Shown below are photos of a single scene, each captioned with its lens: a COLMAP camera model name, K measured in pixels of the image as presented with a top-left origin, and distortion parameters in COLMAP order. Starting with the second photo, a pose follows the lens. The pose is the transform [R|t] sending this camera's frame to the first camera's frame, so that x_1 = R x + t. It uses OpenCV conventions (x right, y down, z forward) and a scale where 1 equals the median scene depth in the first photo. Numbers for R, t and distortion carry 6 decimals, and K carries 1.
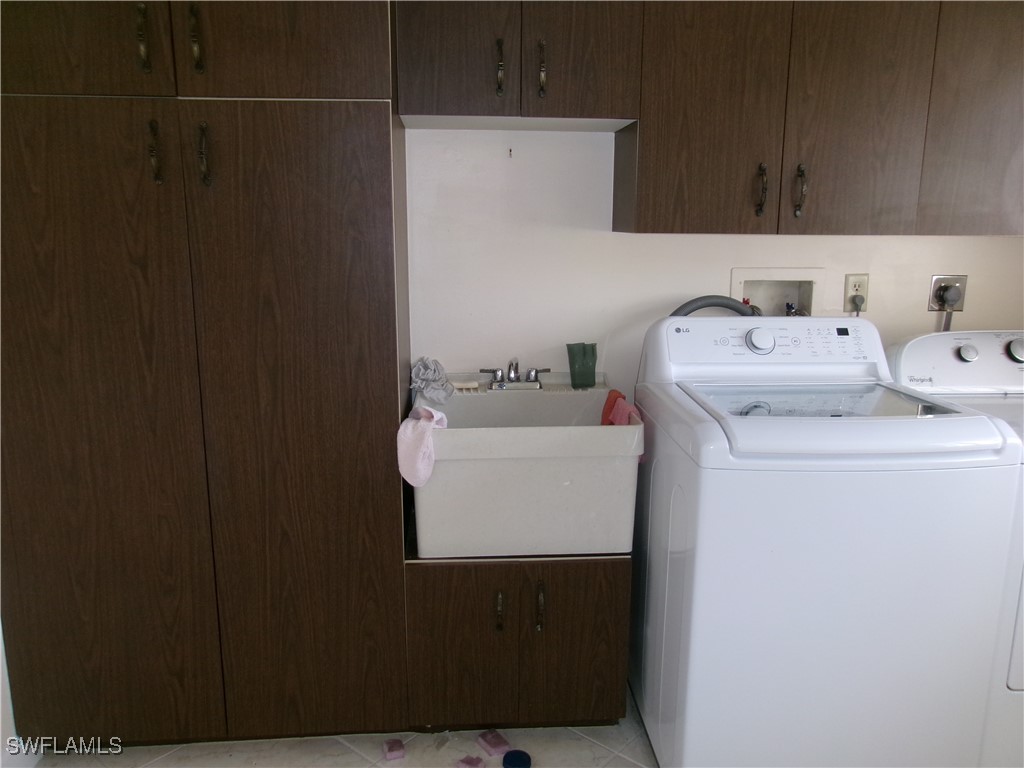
lens RADIAL K [[785.1, 0, 512.0], [0, 785.1, 384.0], [0, 0, 1]] dist [-0.064206, 0.069731]
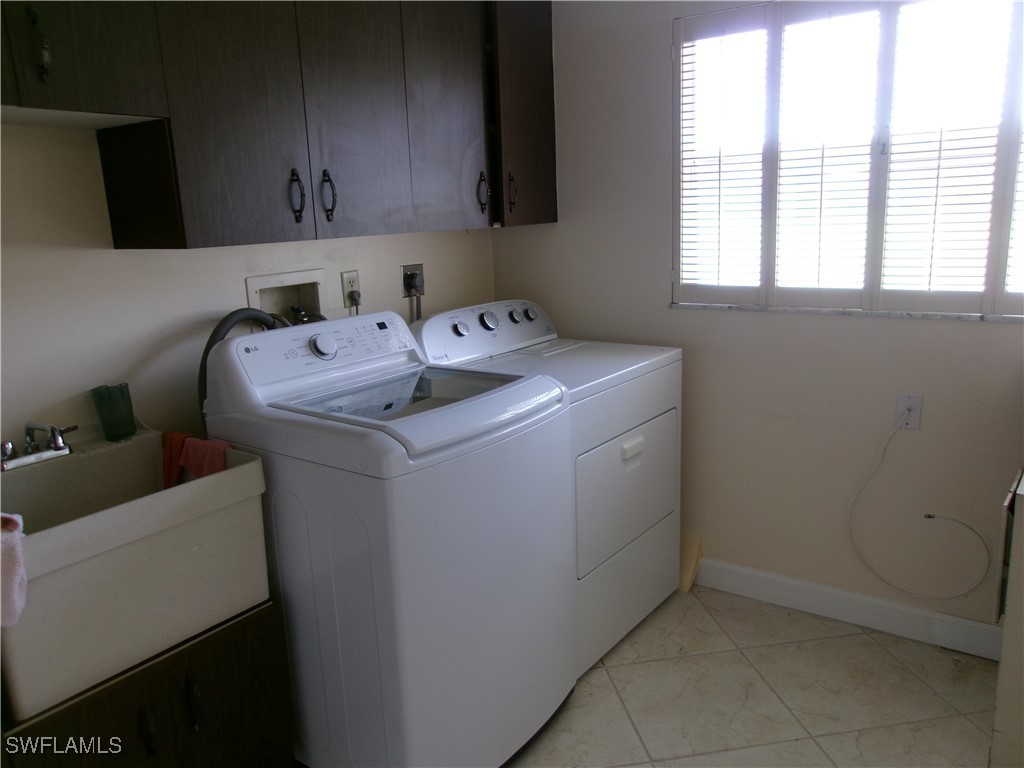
lens RADIAL K [[785.1, 0, 512.0], [0, 785.1, 384.0], [0, 0, 1]] dist [-0.064206, 0.069731]
pose [[0.648293, -0.195869, 0.735765, -0.260259], [0.193199, 0.977035, 0.089868, -0.050606], [-0.736471, 0.083888, 0.671247, 0.153331]]
